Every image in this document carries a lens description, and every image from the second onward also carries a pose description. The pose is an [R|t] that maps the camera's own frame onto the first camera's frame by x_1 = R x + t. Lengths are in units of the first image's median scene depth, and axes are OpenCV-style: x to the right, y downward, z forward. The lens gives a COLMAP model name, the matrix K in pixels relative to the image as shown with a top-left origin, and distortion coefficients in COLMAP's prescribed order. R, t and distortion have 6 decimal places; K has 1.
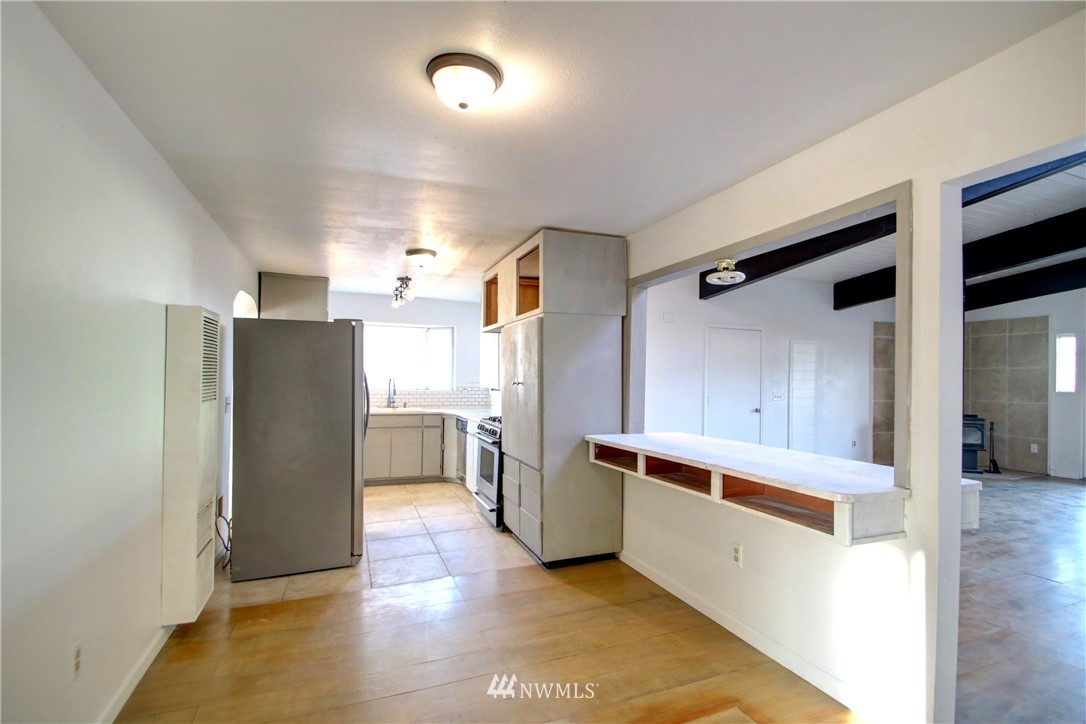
lens RADIAL K [[509.9, 0, 551.1], [0, 509.9, 374.4], [0, 0, 1]] dist [0.015925, -0.020196]
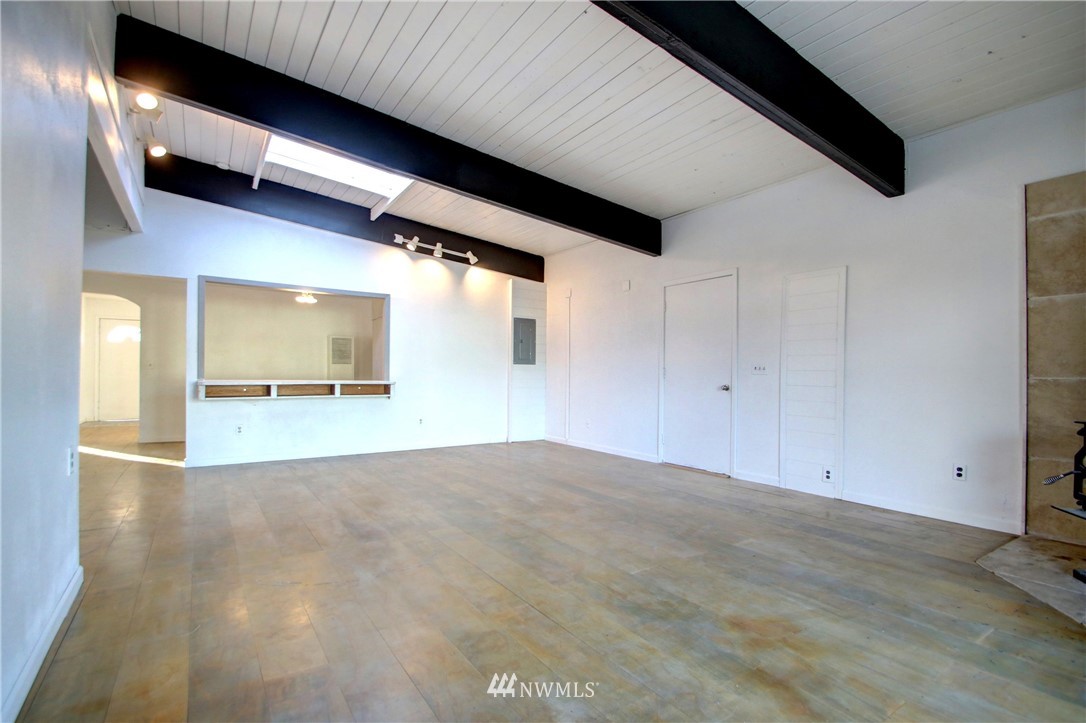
lens RADIAL K [[509.9, 0, 551.1], [0, 509.9, 373.9], [0, 0, 1]] dist [0.015925, -0.020196]
pose [[0.221482, -0.008770, -0.975125, 1.111511], [0.006555, 0.999950, -0.007504, 0.057709], [0.975143, -0.004730, 0.221528, 0.635078]]
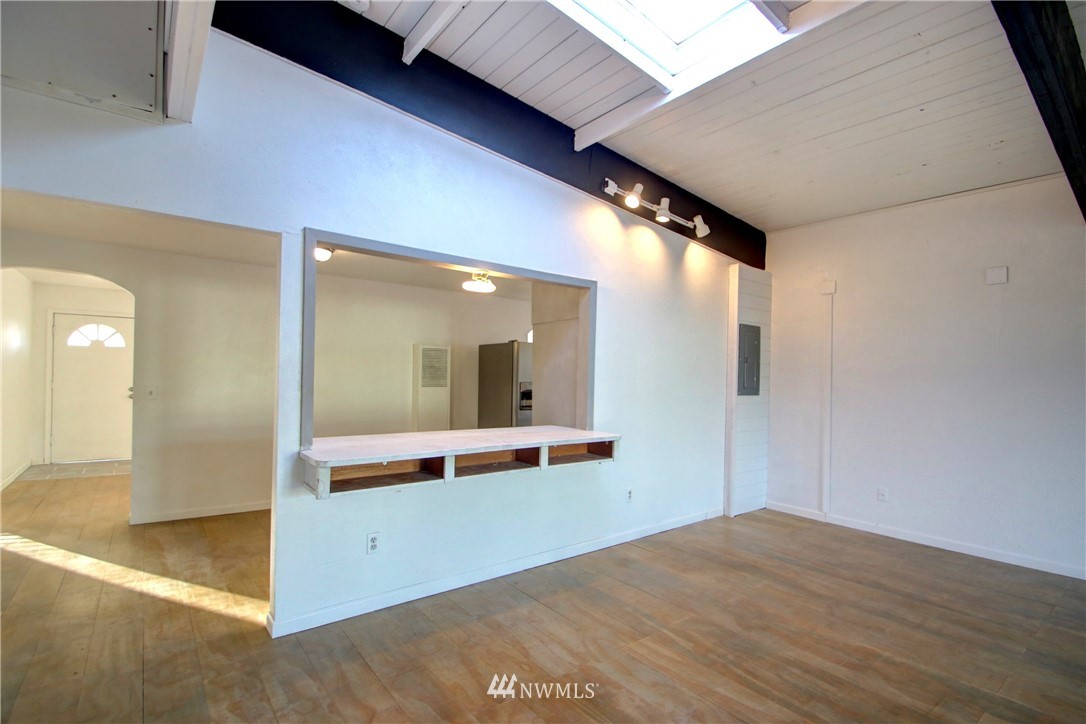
lens RADIAL K [[509.9, 0, 551.1], [0, 509.9, 374.4], [0, 0, 1]] dist [0.015925, -0.020196]
pose [[0.285995, -0.011642, -0.958160, 0.626724], [-0.003110, 0.999910, -0.013078, 0.007737], [0.958226, 0.006720, 0.285933, 0.343240]]
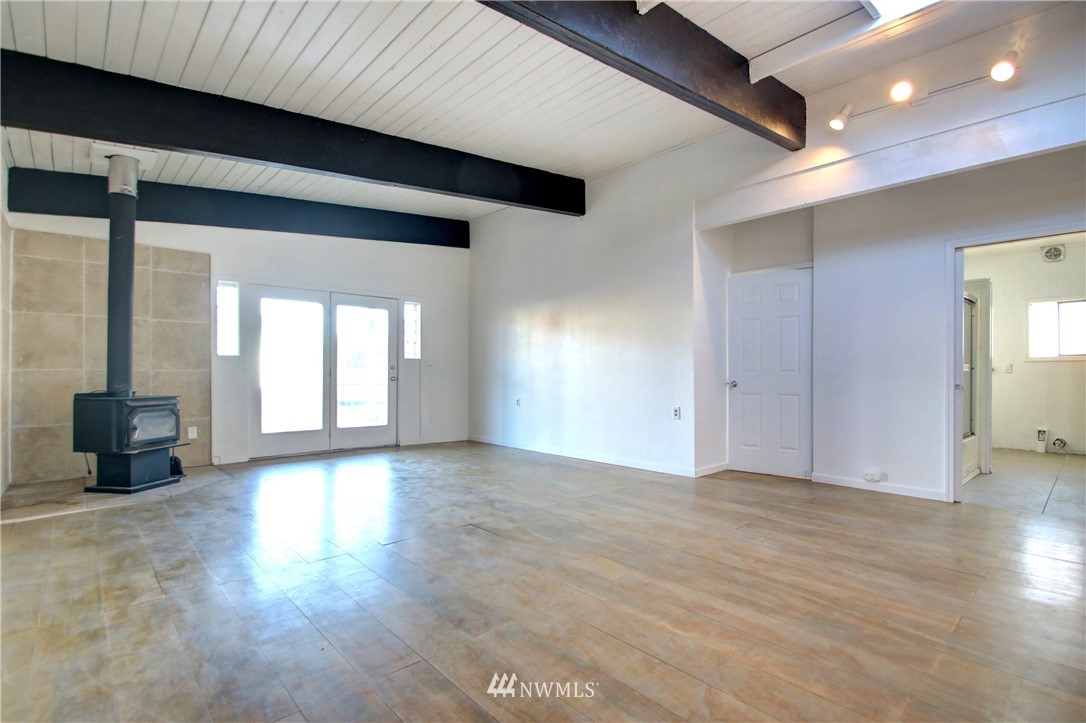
lens RADIAL K [[509.9, 0, 551.1], [0, 509.9, 373.9], [0, 0, 1]] dist [0.015925, -0.020196]
pose [[-0.363282, -0.012180, 0.931600, 0.091883], [-0.017000, 0.999835, 0.006443, 0.051345], [-0.931524, -0.013497, -0.363429, 0.846966]]
